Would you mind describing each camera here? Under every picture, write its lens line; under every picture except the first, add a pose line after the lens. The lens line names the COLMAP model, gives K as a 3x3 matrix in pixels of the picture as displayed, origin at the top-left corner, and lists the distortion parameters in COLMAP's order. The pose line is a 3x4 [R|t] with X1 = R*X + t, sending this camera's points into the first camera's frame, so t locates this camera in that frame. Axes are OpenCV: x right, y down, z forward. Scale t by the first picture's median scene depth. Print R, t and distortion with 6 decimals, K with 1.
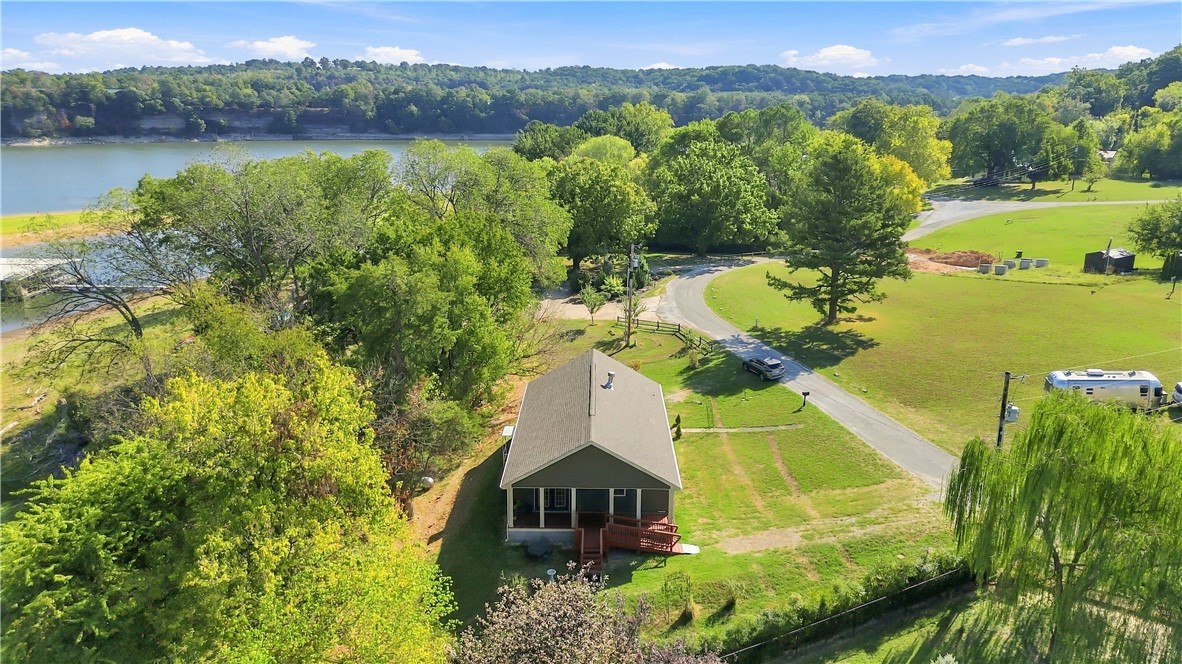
lens RADIAL K [[836.7, 0, 589.2], [0, 836.7, 330.5], [0, 0, 1]] dist [0.065661, -0.069485]
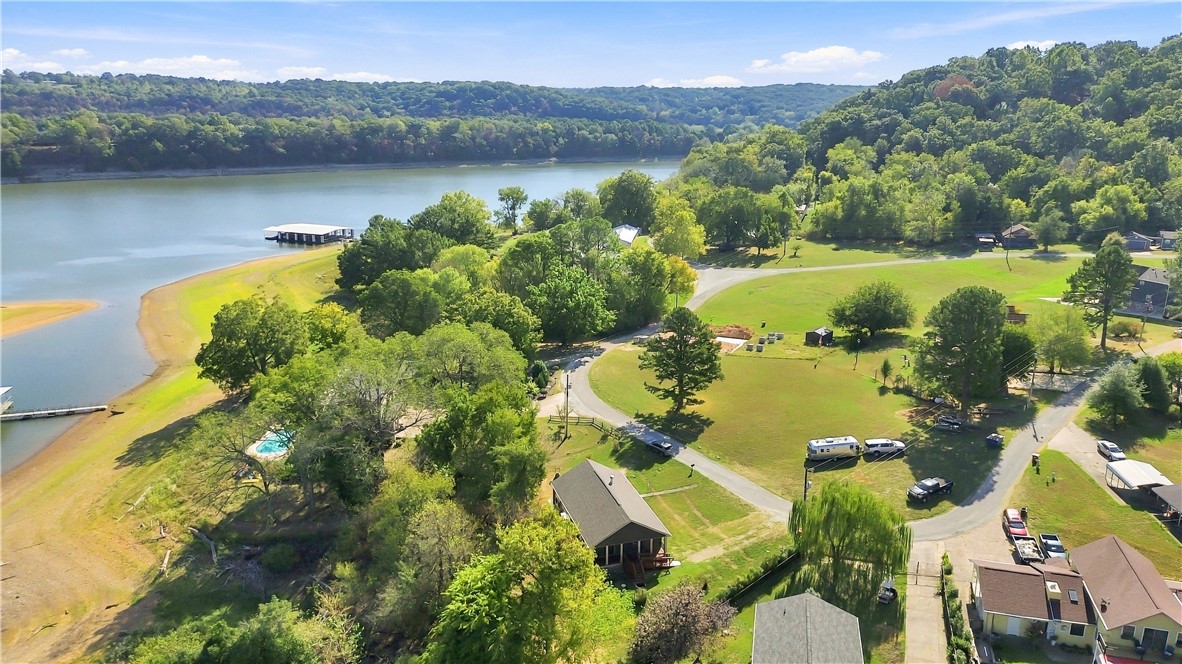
lens RADIAL K [[836.7, 0, 589.2], [0, 836.7, 330.5], [0, 0, 1]] dist [0.065661, -0.069485]
pose [[0.951401, -0.085546, 0.295833, -0.173480], [0.084959, 0.996274, 0.014863, -0.097136], [-0.296002, 0.010994, 0.955124, -0.249404]]
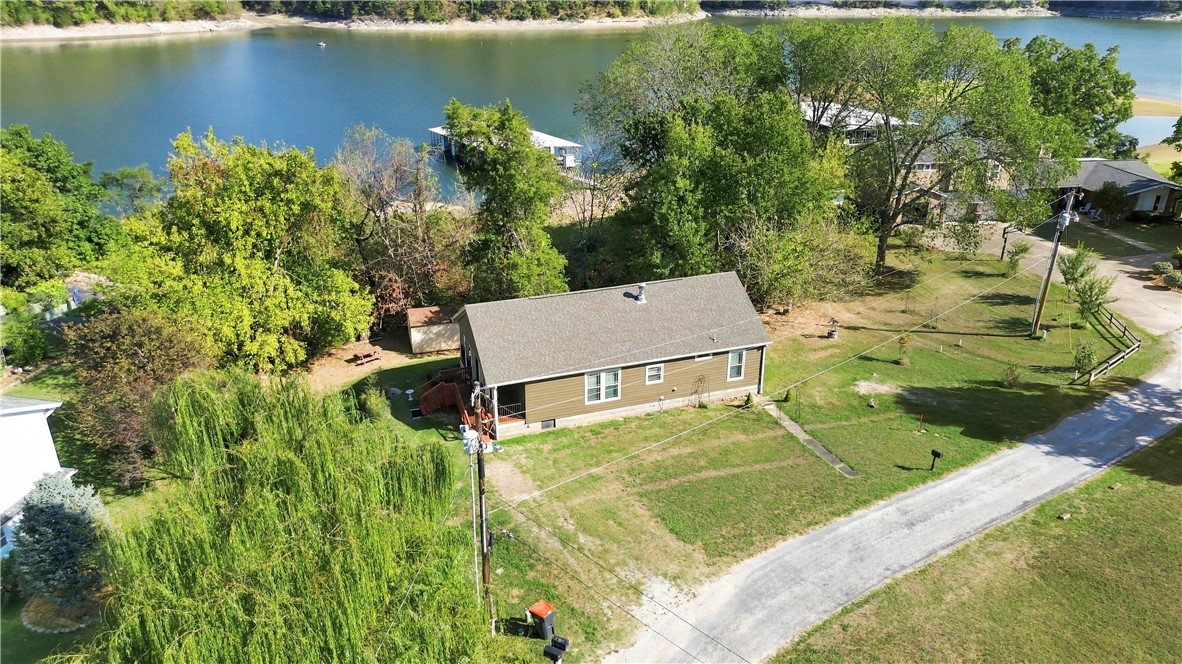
lens RADIAL K [[836.7, 0, 589.2], [0, 836.7, 330.5], [0, 0, 1]] dist [0.065661, -0.069485]
pose [[0.349723, 0.372357, -0.859677, 0.247711], [-0.254473, 0.920878, 0.295344, -0.047507], [0.901631, 0.115476, 0.416807, 0.182357]]
